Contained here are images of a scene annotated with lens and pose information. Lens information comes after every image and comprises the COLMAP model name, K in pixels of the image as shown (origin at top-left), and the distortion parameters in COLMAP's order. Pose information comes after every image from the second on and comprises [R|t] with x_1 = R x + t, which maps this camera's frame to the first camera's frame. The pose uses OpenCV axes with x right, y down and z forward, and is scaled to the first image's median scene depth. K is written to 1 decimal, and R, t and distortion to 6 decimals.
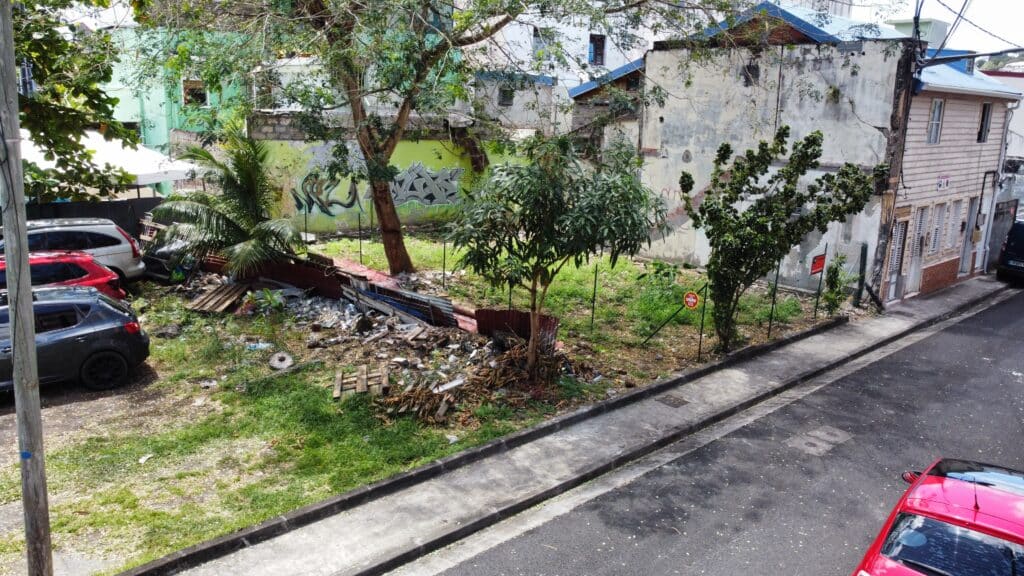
lens RADIAL K [[776.0, 0, 512.0], [0, 776.0, 288.0], [0, 0, 1]] dist [0.000209, -0.001636]
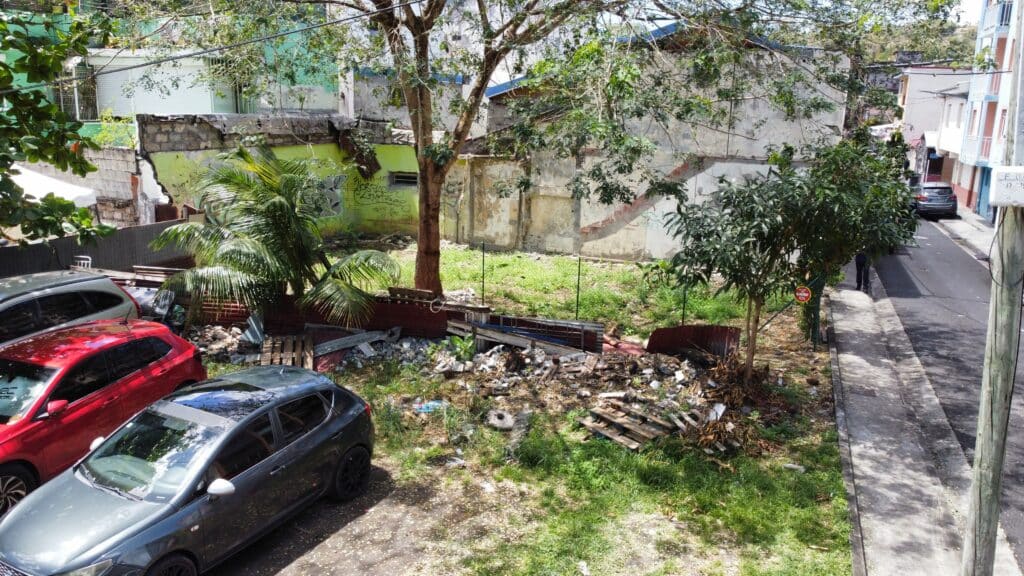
lens RADIAL K [[776.0, 0, 512.0], [0, 776.0, 288.0], [0, 0, 1]] dist [0.000209, -0.001636]
pose [[0.901574, -0.104990, 0.419692, -0.427375], [0.100606, 0.994391, 0.032636, -0.050705], [-0.420765, 0.012800, 0.907080, 0.153665]]
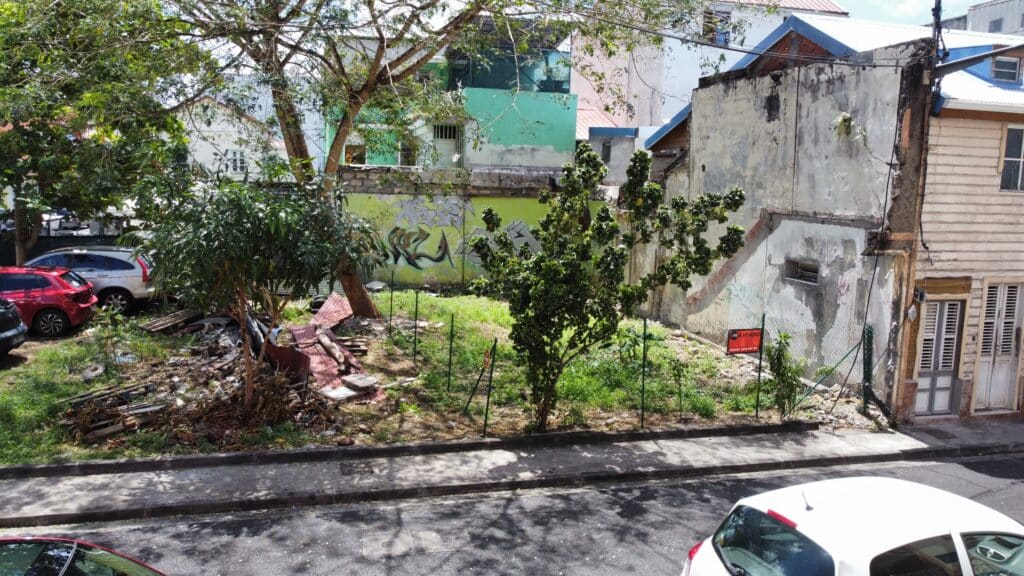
lens RADIAL K [[776.0, 0, 512.0], [0, 776.0, 288.0], [0, 0, 1]] dist [0.000209, -0.001636]
pose [[0.886918, 0.061097, -0.457869, 0.468258], [-0.110743, 0.990431, -0.082356, 0.003912], [0.448456, 0.123749, 0.885197, 0.210157]]
